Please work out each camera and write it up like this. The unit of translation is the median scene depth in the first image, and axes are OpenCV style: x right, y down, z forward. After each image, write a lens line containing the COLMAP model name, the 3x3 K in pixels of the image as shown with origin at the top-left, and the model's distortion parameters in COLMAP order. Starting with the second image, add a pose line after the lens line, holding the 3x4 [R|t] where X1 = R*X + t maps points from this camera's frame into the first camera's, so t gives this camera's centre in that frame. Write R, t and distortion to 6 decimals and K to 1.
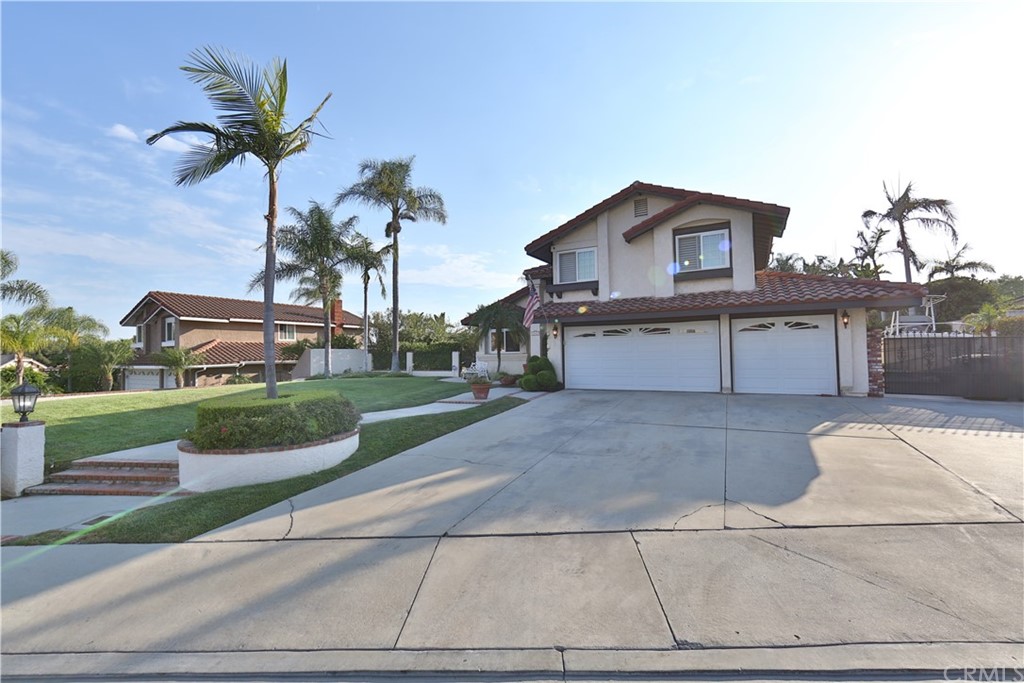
lens RADIAL K [[457.6, 0, 512.0], [0, 457.6, 341.5], [0, 0, 1]] dist [-0.000296, -0.000049]
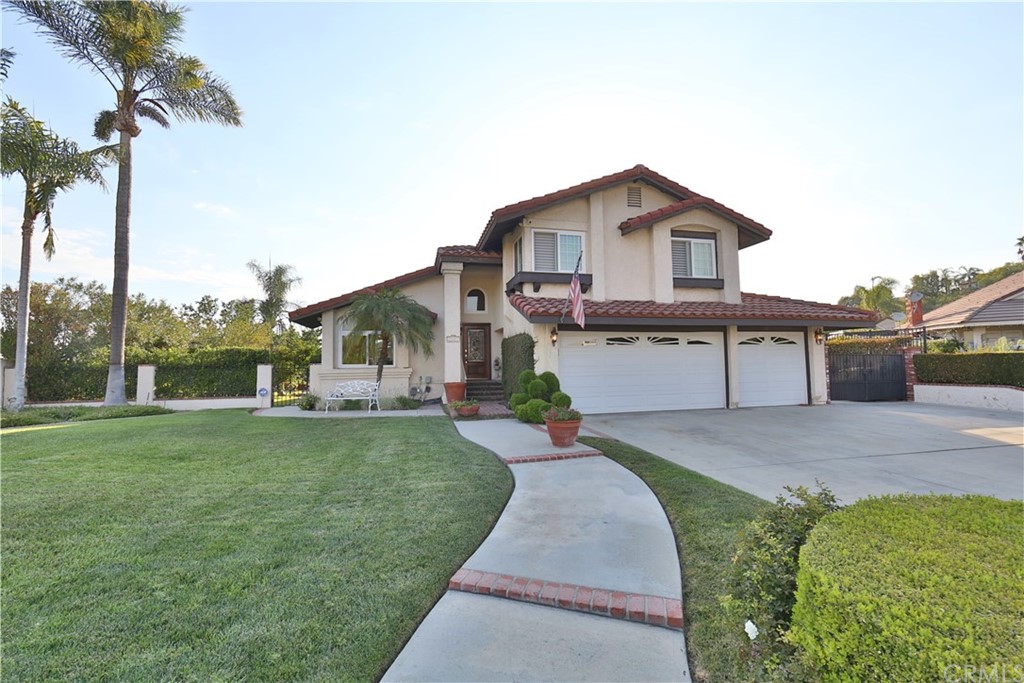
lens RADIAL K [[429.3, 0, 522.9], [0, 429.3, 343.4], [0, 0, 1]] dist [-0.001560, -0.000111]
pose [[0.728831, 0.038550, 0.683607, -0.399337], [-0.016527, 0.999113, -0.038722, 0.016235], [-0.684494, 0.016923, 0.728822, 0.545964]]
